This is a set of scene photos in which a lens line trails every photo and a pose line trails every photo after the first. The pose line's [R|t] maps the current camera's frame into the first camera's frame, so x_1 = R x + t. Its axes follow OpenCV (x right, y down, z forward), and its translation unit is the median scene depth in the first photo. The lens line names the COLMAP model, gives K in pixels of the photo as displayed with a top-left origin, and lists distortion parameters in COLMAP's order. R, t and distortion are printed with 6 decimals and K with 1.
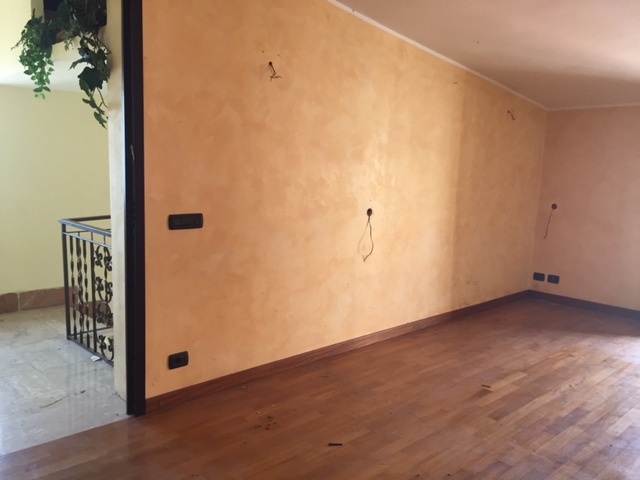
lens RADIAL K [[545.4, 0, 320.0], [0, 545.4, 240.0], [0, 0, 1]] dist [0.094404, -0.128555]
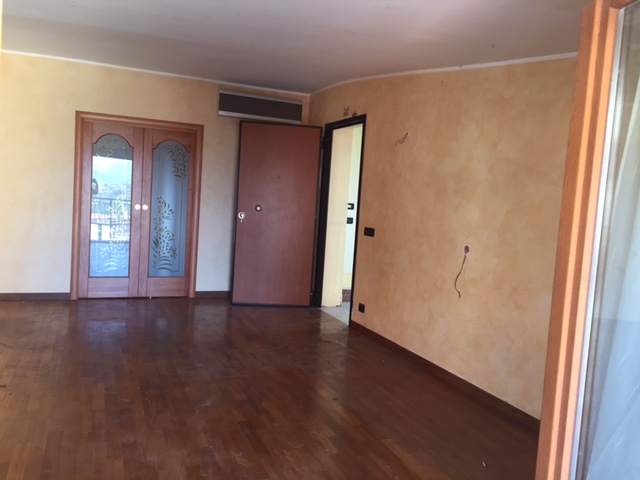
lens RADIAL K [[545.4, 0, 320.0], [0, 545.4, 240.0], [0, 0, 1]] dist [0.094404, -0.128555]
pose [[-0.356984, 0.018265, -0.933932, 1.179034], [-0.198791, 0.975421, 0.095062, -0.115346], [0.912713, 0.219593, -0.344579, 1.159926]]
